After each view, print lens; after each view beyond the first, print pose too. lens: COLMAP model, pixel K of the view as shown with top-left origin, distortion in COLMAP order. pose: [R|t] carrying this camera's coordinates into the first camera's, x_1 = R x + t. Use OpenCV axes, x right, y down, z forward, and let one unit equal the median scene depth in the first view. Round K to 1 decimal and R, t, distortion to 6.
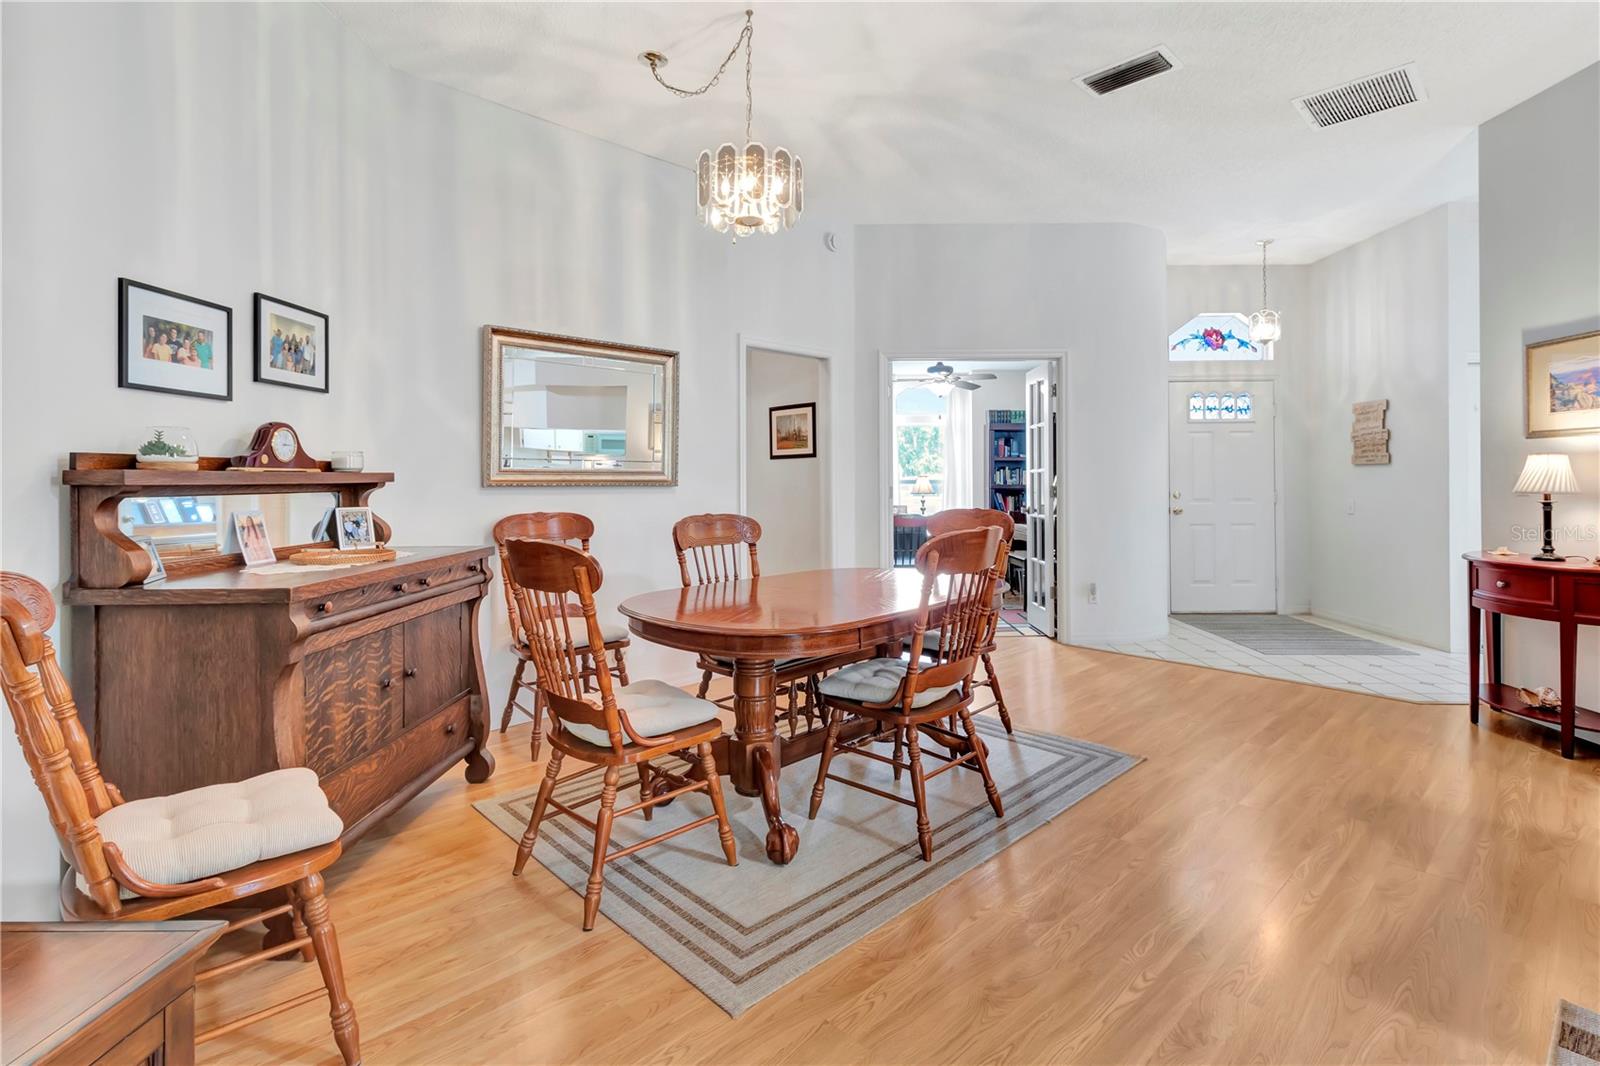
lens RADIAL K [[755.9, 0, 830.0], [0, 755.9, 483.0], [0, 0, 1]] dist [0.009730, -0.002360]
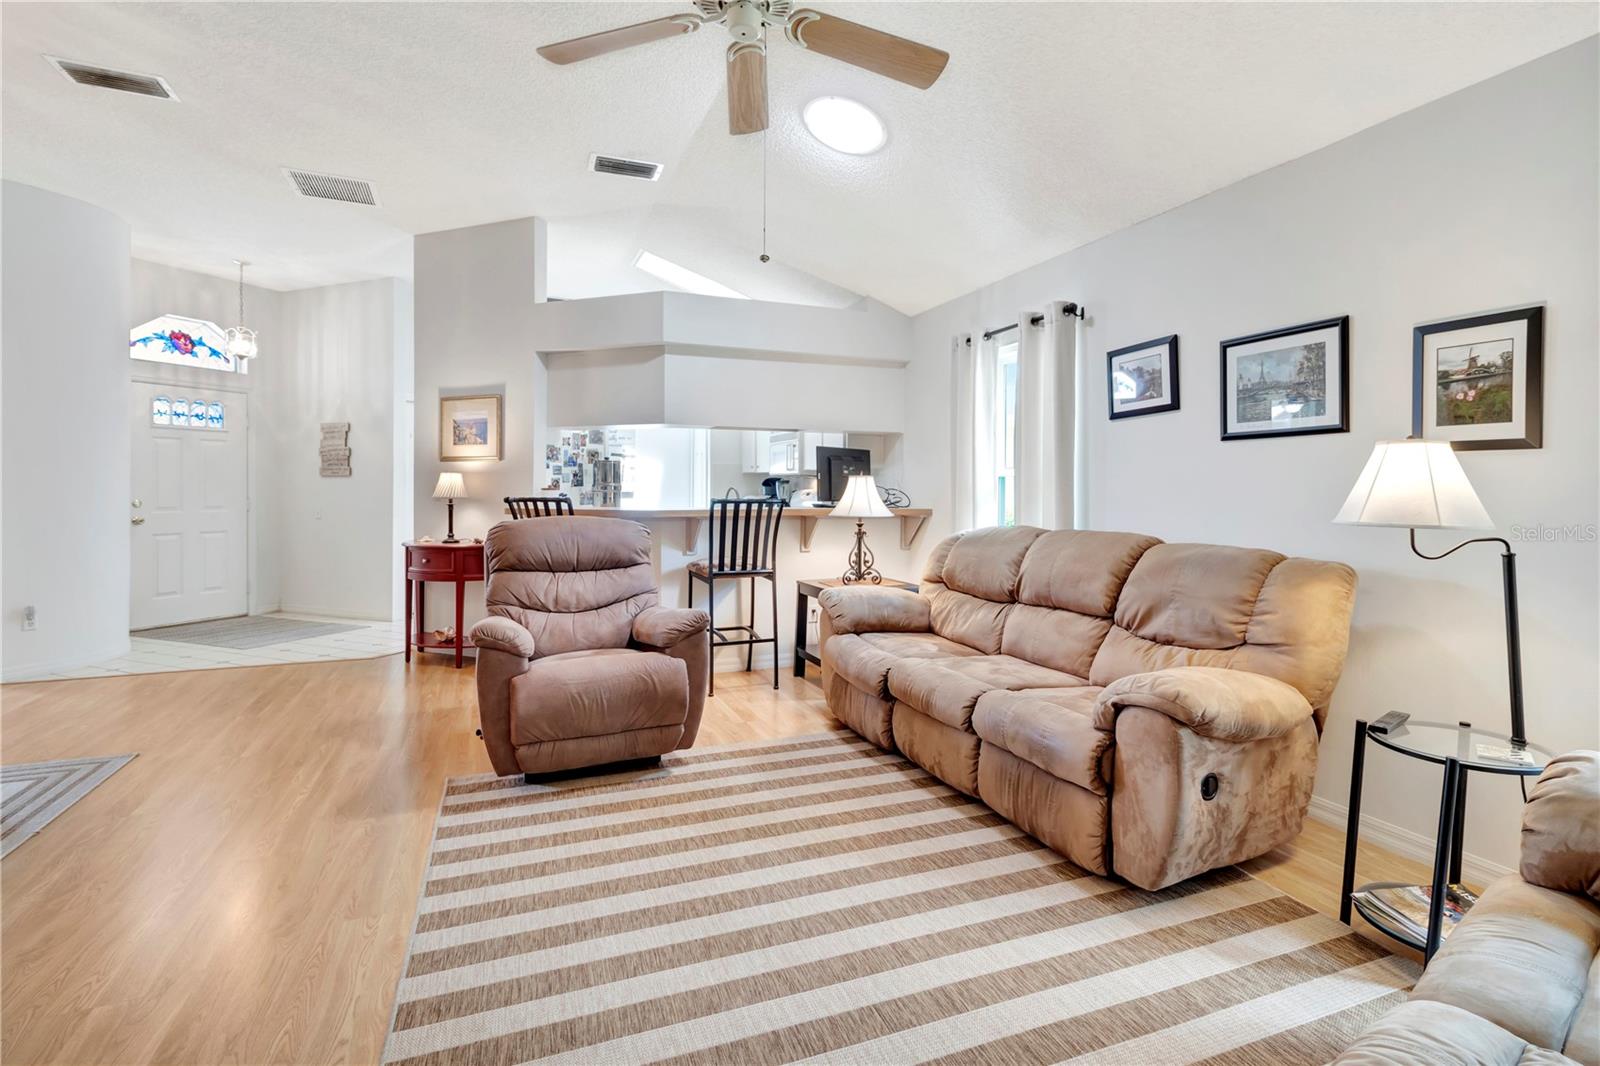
lens RADIAL K [[755.9, 0, 794.3], [0, 755.9, 484.6], [0, 0, 1]] dist [0.009730, -0.002360]
pose [[0.385825, 0.013824, 0.922468, -0.143310], [-0.004302, 0.999904, -0.013185, 0.002217], [-0.922562, 0.001118, 0.385847, -0.164656]]
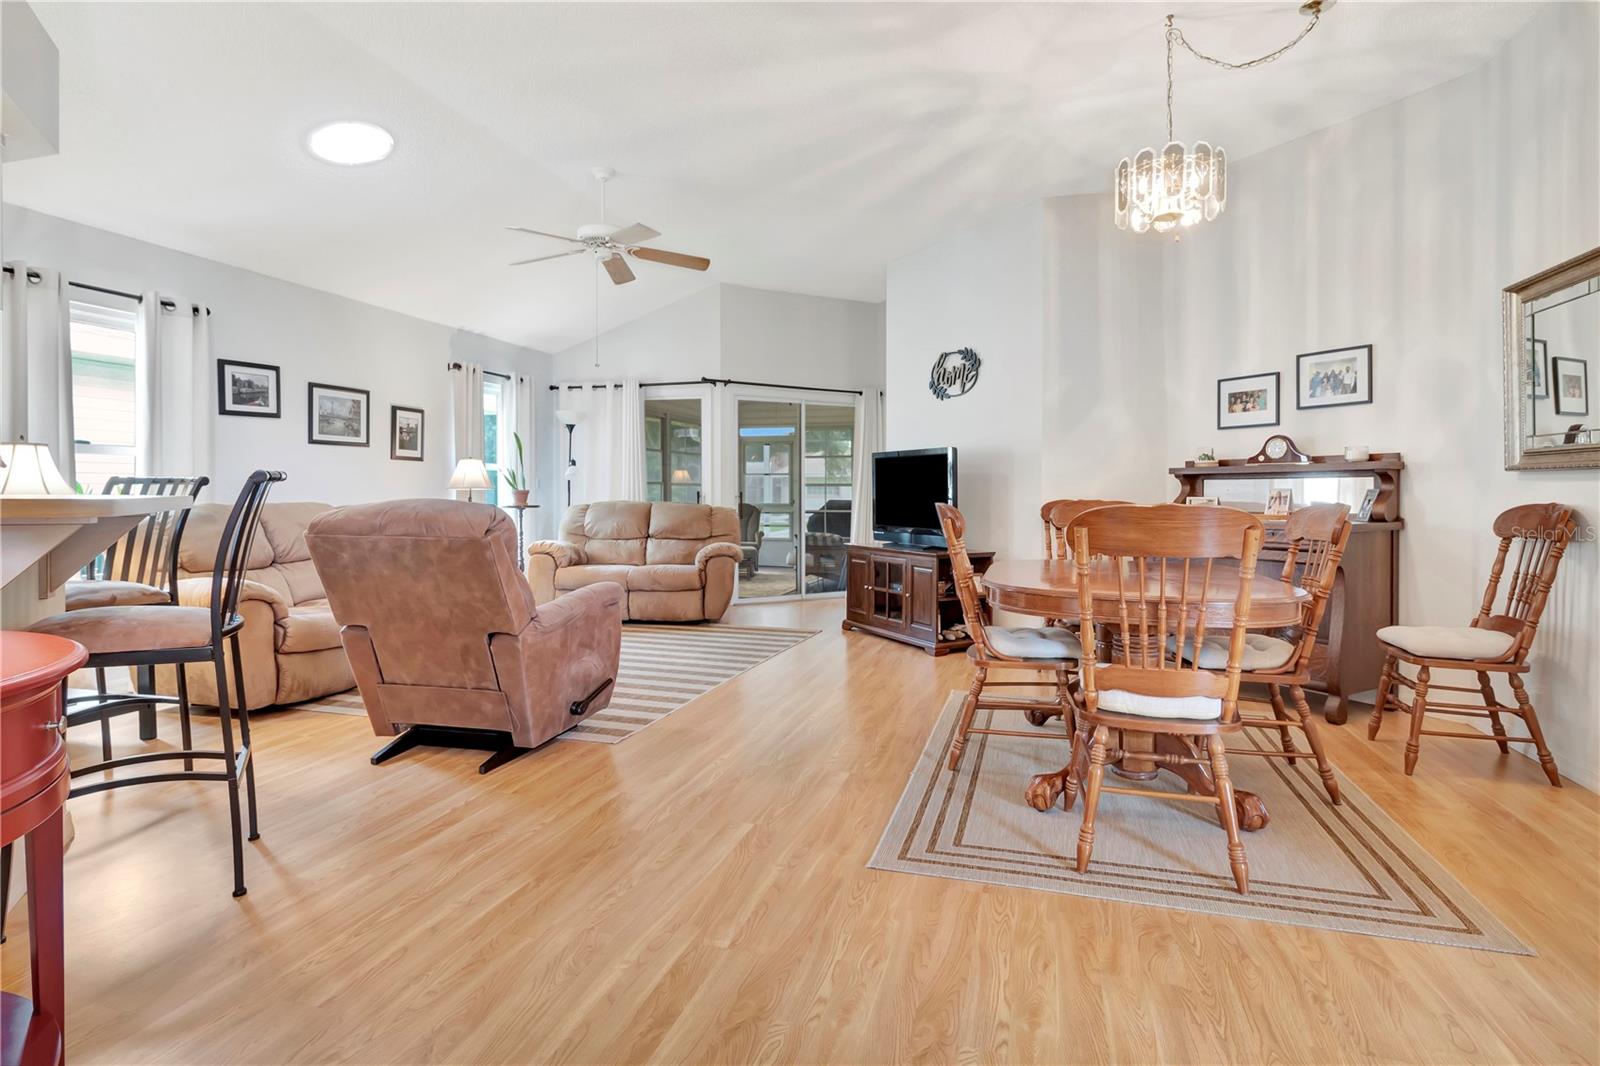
lens RADIAL K [[813.4, 0, 819.8], [0, 813.4, 514.2], [0, 0, 1]] dist [0.000790, 0.000677]
pose [[-0.865957, 0.019321, -0.499744, 0.566685], [0.002646, 0.999416, 0.034054, 0.016336], [0.500111, 0.028167, -0.865503, 1.115291]]
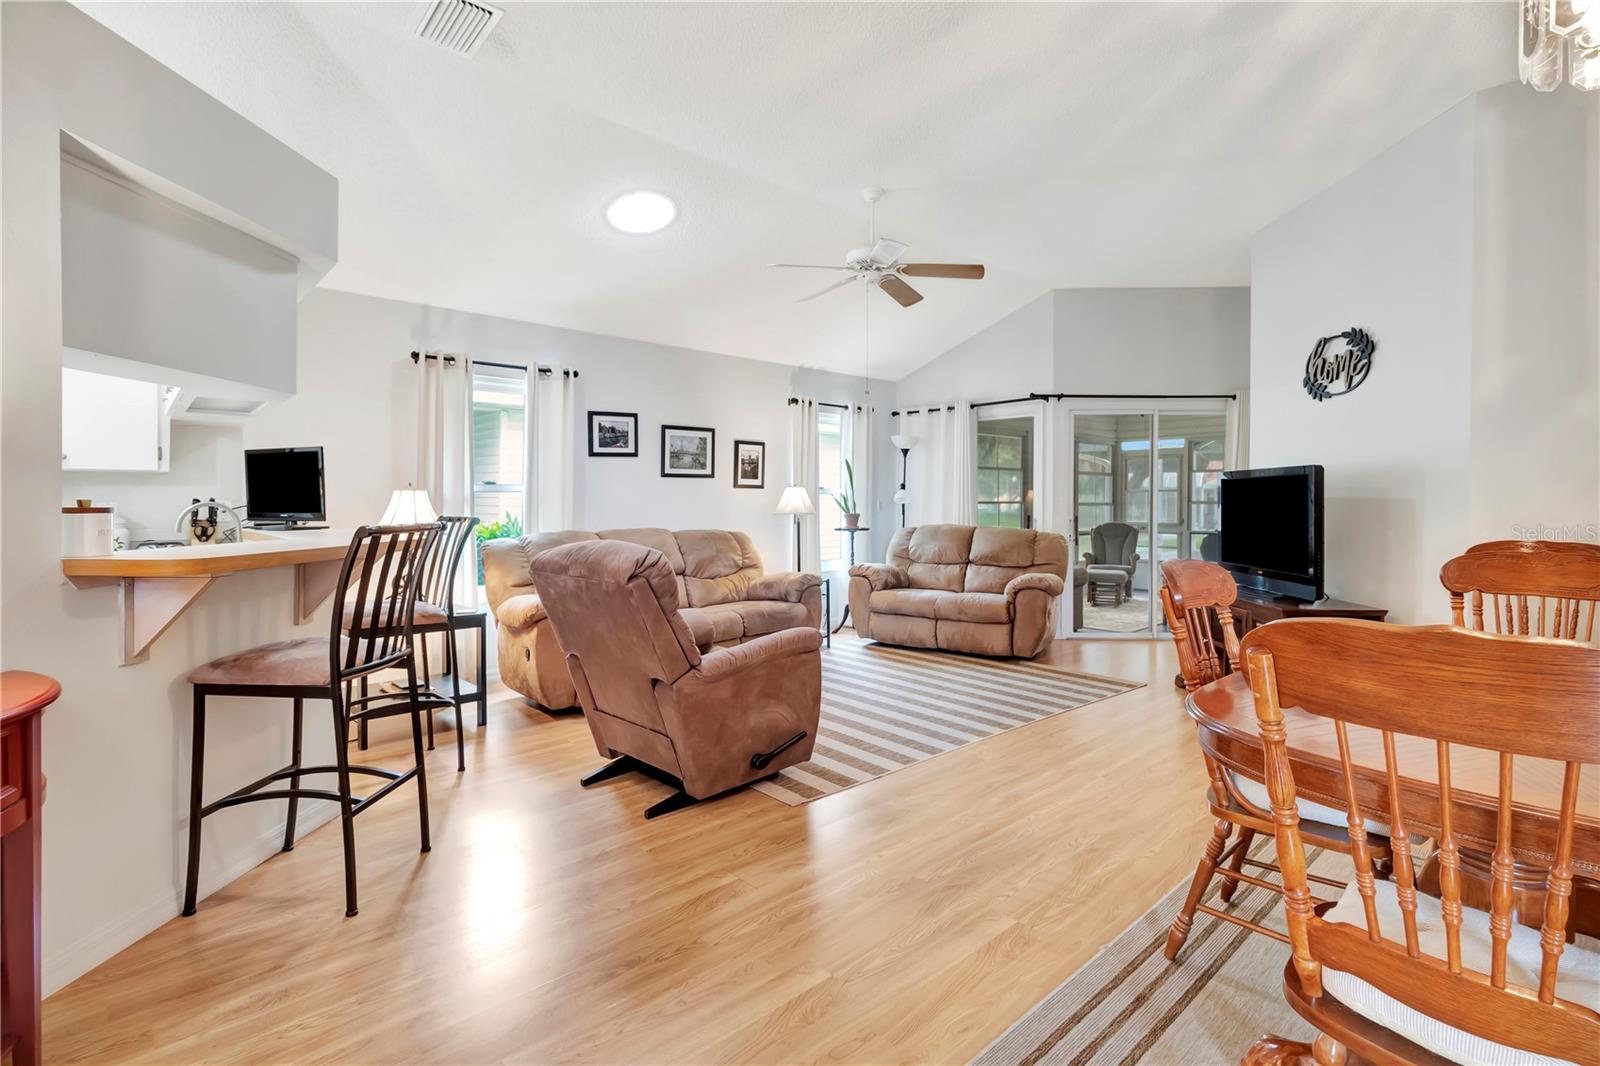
lens RADIAL K [[755.9, 0, 825.5], [0, 755.9, 521.2], [0, 0, 1]] dist [0.009730, -0.002360]
pose [[-0.999808, 0.006804, 0.018378, 0.317695], [0.007356, 0.999519, 0.030135, -0.008688], [-0.018164, 0.030264, -0.999377, 1.011882]]
